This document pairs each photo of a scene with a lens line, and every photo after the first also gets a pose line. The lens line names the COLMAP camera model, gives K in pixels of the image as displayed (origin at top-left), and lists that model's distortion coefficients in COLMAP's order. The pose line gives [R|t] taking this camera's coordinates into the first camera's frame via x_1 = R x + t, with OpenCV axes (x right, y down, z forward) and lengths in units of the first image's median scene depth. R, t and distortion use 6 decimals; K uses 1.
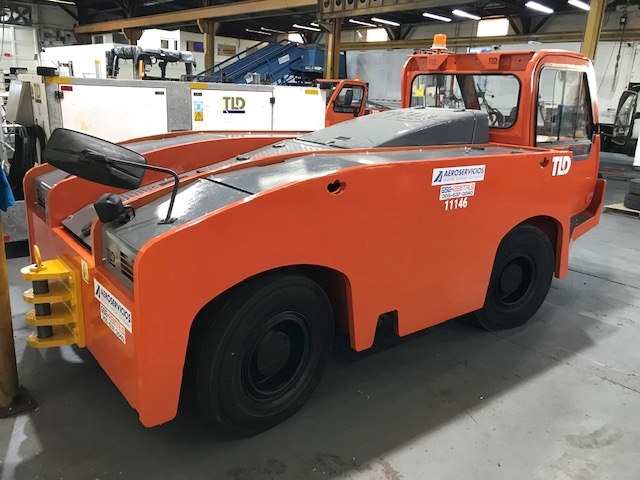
lens RADIAL K [[527.4, 0, 316.7], [0, 527.4, 237.8], [0, 0, 1]] dist [0.004607, 0.002920]
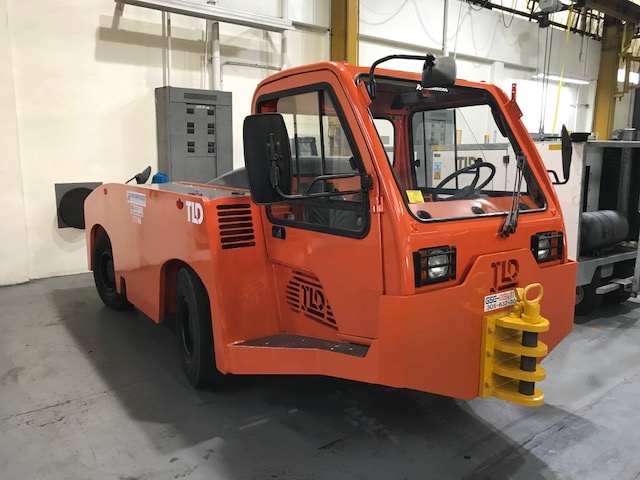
lens RADIAL K [[527.4, 0, 316.7], [0, 527.4, 237.8], [0, 0, 1]] dist [0.004607, 0.002920]
pose [[-0.056229, 0.108791, -0.992473, 1.390647], [-0.269161, 0.955591, 0.119997, -0.269817], [0.961452, 0.273882, -0.024450, 1.298473]]
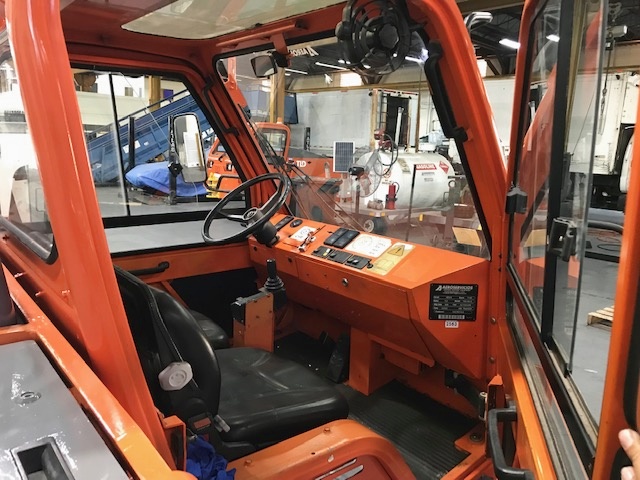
lens RADIAL K [[527.4, 0, 316.7], [0, 527.4, 237.8], [0, 0, 1]] dist [0.004607, 0.002920]
pose [[0.999944, -0.010443, 0.001408, 0.051186], [0.010525, 0.996335, -0.084891, -0.023613], [-0.000517, 0.084901, 0.996389, 0.086967]]
